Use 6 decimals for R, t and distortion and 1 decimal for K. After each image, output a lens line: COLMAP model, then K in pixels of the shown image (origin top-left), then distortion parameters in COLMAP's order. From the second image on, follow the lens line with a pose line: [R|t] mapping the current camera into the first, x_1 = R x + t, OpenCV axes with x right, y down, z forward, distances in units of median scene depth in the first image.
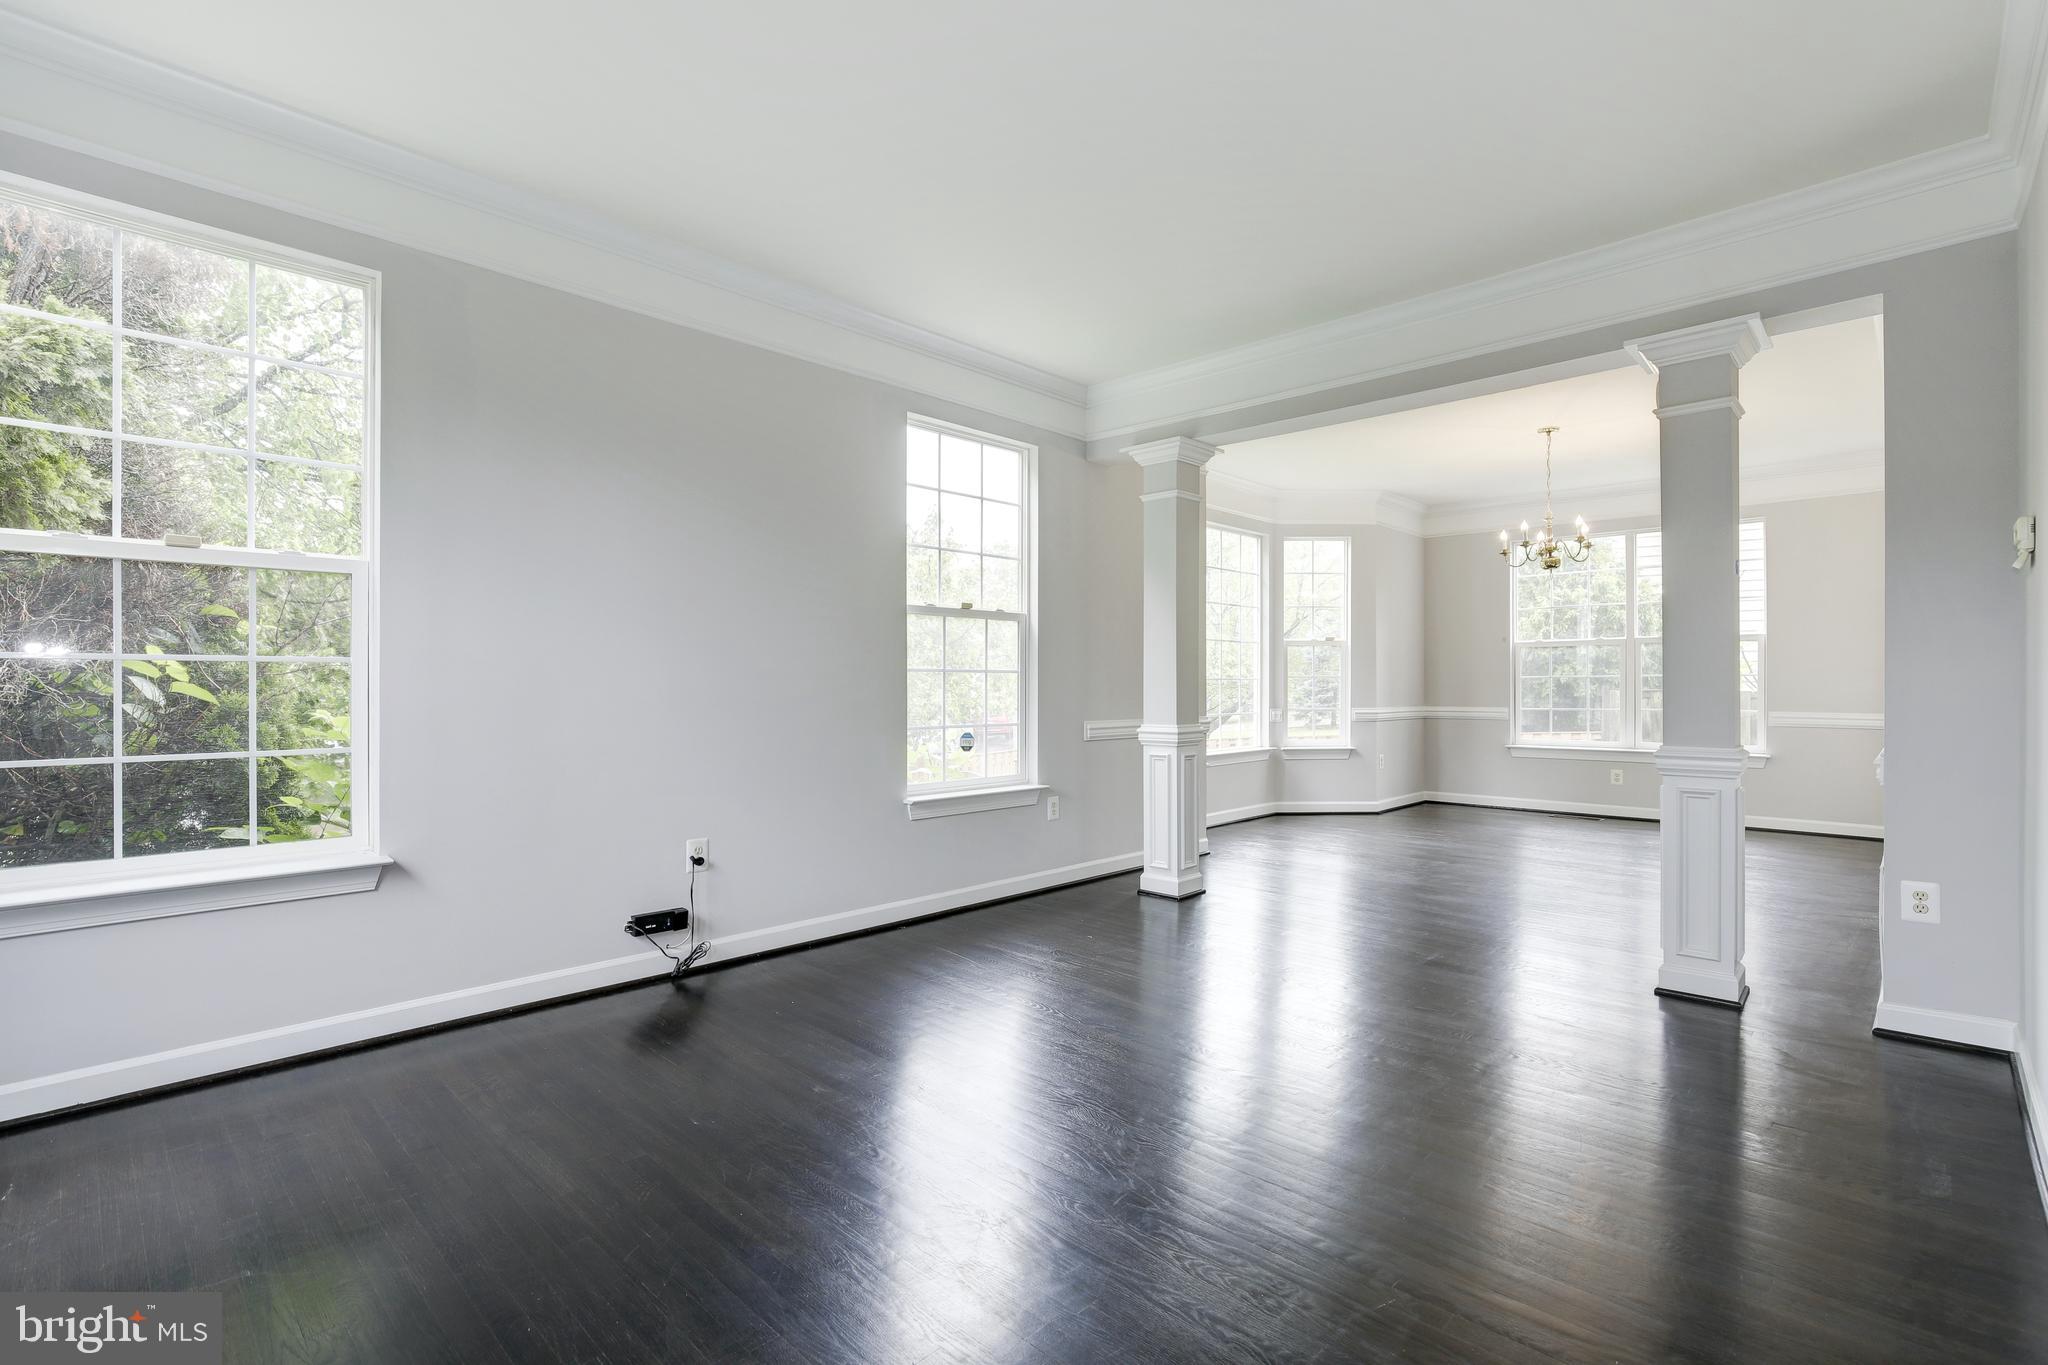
lens RADIAL K [[942.2, 0, 1024.8], [0, 942.2, 683.0], [0, 0, 1]] dist [-0.019842, 0.005262]
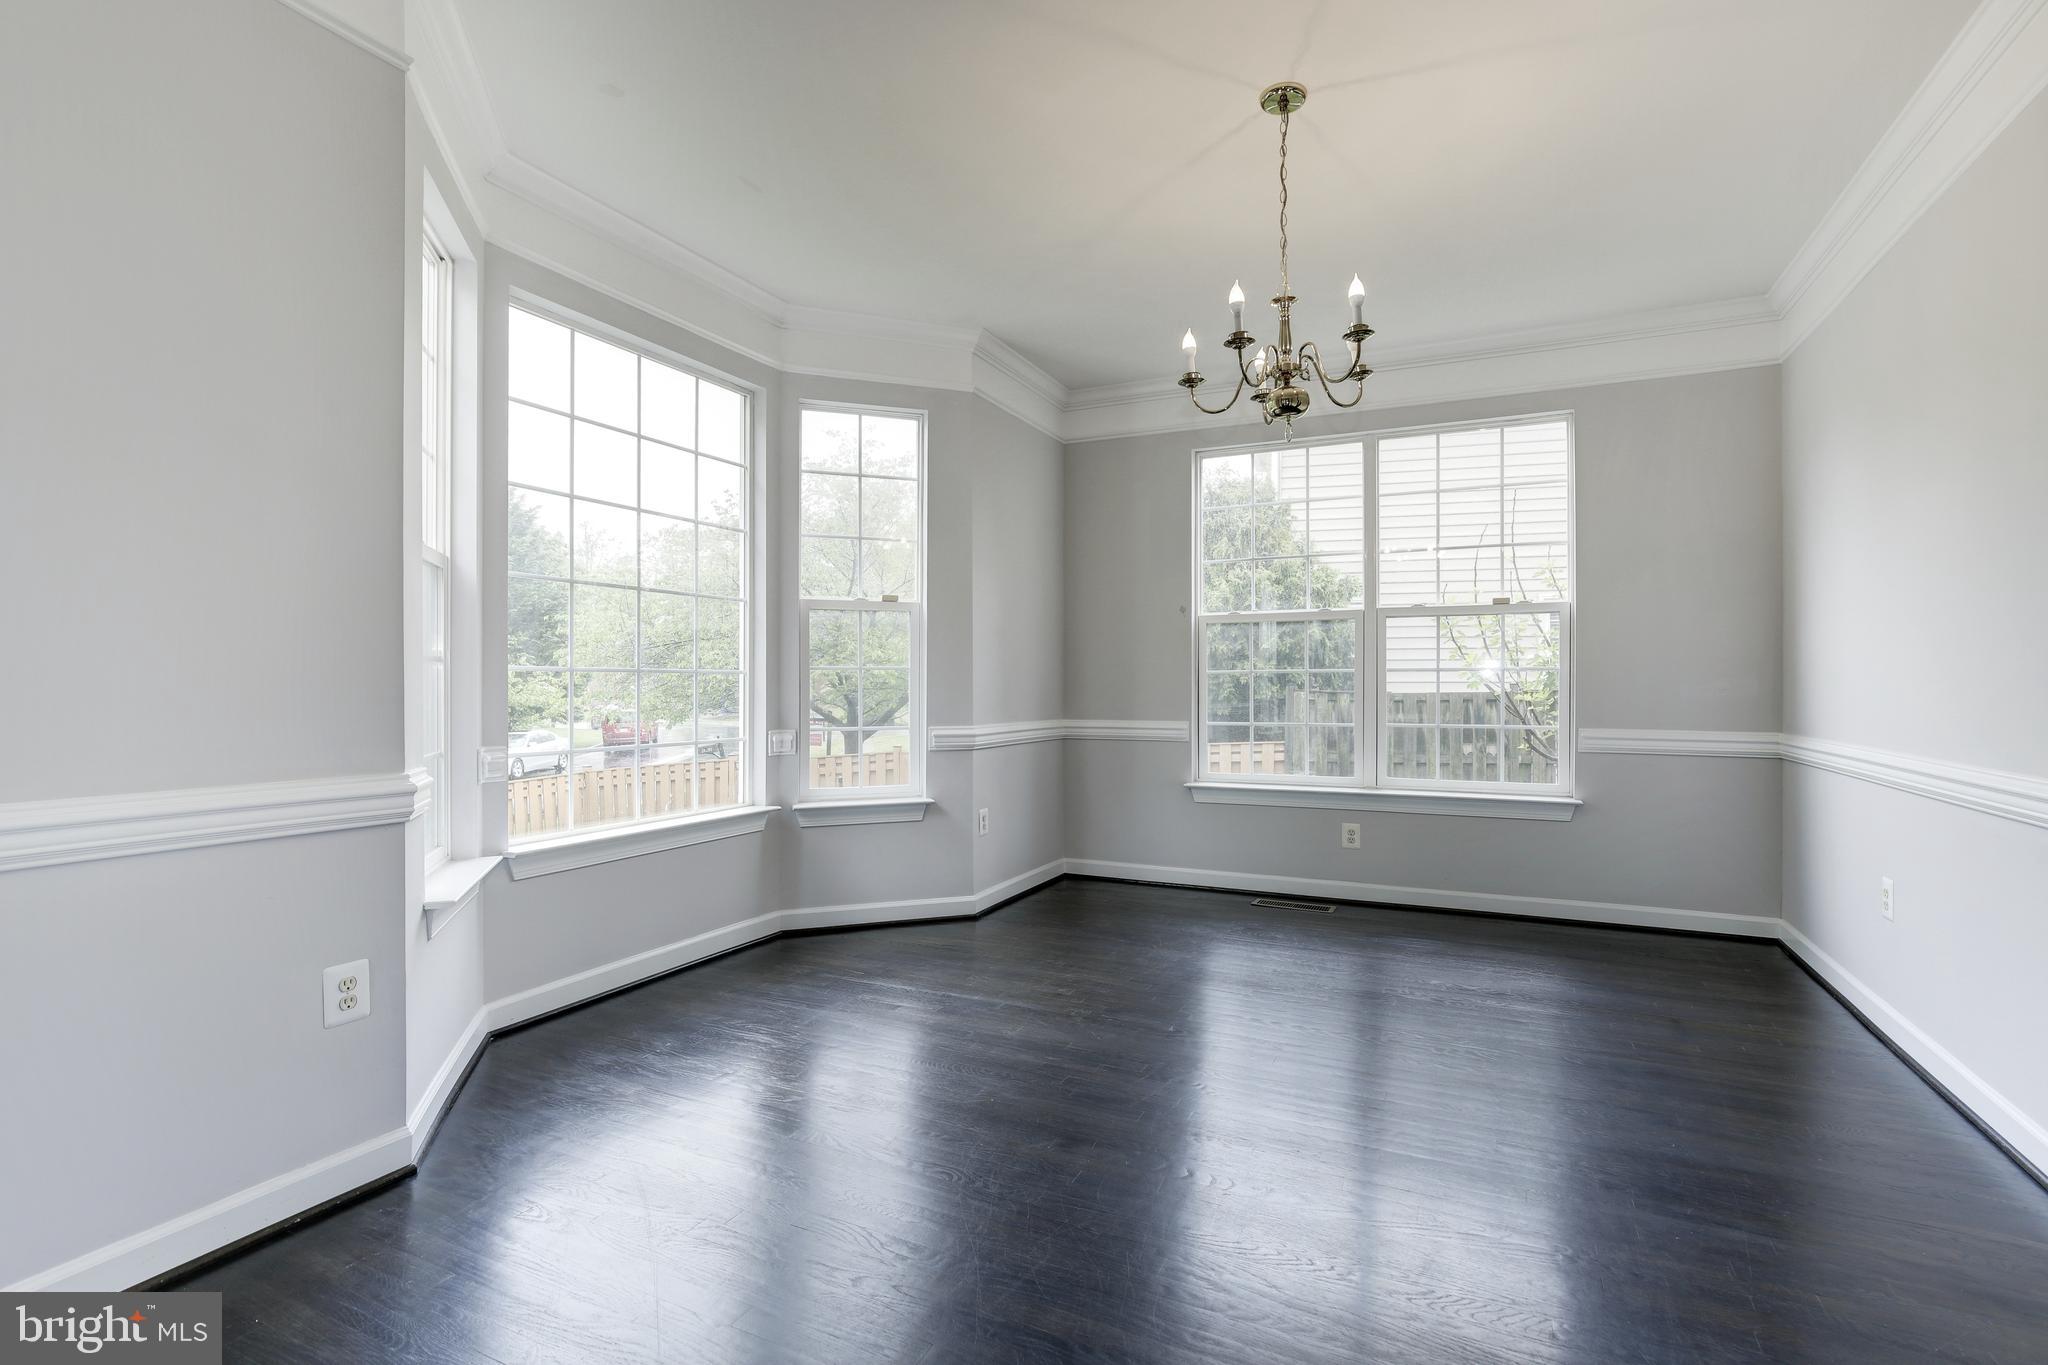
lens RADIAL K [[942.2, 0, 1043.5], [0, 942.2, 688.8], [0, 0, 1]] dist [-0.019842, 0.005262]
pose [[0.944649, -0.001123, 0.328081, 0.233081], [-0.000498, 0.999988, 0.004858, 0.002156], [-0.328082, -0.004752, 0.944637, 0.467525]]
